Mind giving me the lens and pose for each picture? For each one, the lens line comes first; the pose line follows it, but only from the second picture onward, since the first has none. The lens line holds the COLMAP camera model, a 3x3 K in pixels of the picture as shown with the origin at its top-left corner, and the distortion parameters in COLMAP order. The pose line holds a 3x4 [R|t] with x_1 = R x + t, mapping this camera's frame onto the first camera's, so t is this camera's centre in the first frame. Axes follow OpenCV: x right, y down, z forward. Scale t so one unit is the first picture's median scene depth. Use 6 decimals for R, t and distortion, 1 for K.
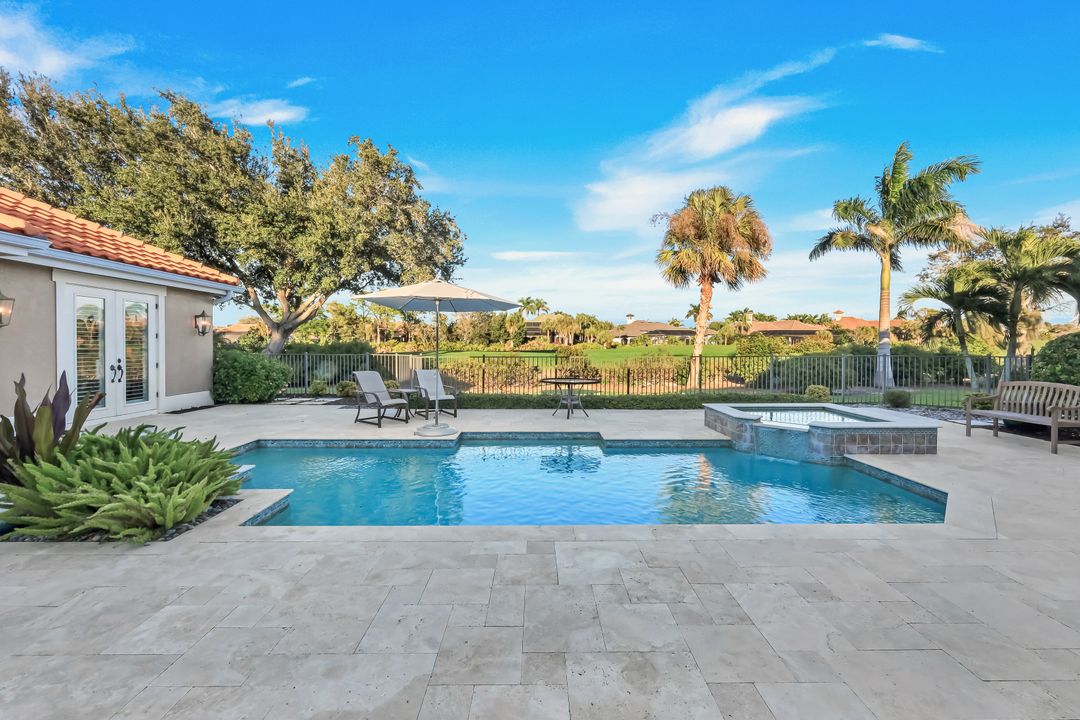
lens RADIAL K [[449.4, 0, 540.7], [0, 449.4, 353.6], [0, 0, 1]] dist [-0.002072, -0.000516]
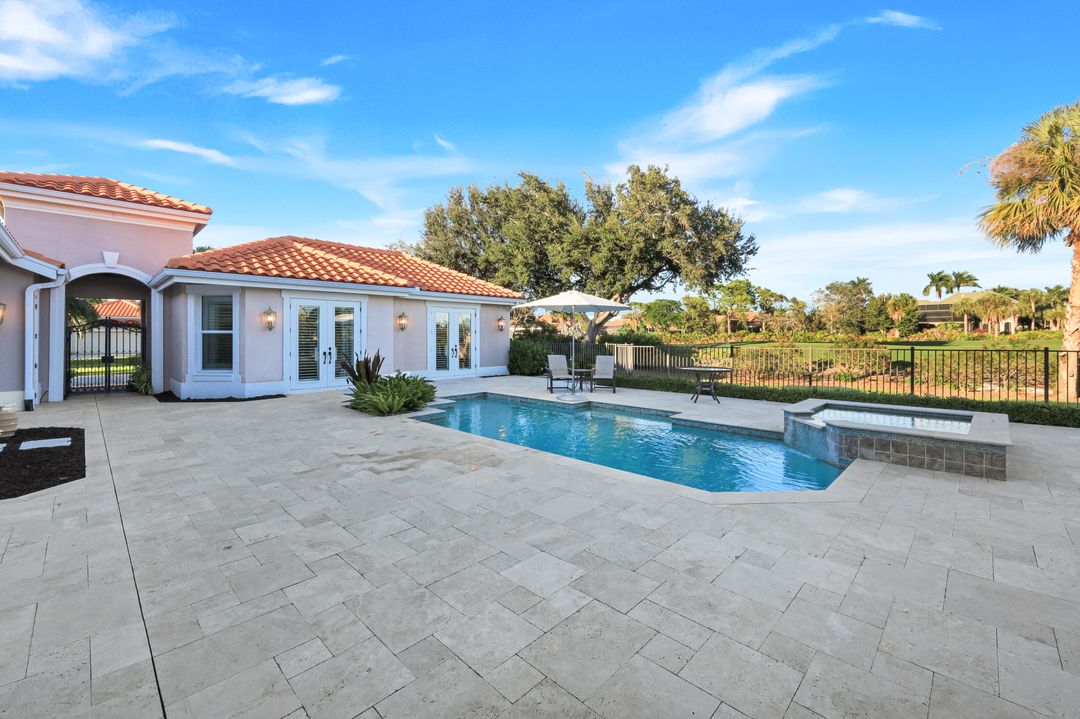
lens RADIAL K [[449.4, 0, 545.6], [0, 449.4, 337.5], [0, 0, 1]] dist [-0.002072, -0.000516]
pose [[0.711092, -0.002784, -0.703093, 0.288127], [-0.007726, 0.999901, -0.011773, -0.000244], [0.703056, 0.013804, 0.711000, -0.025306]]
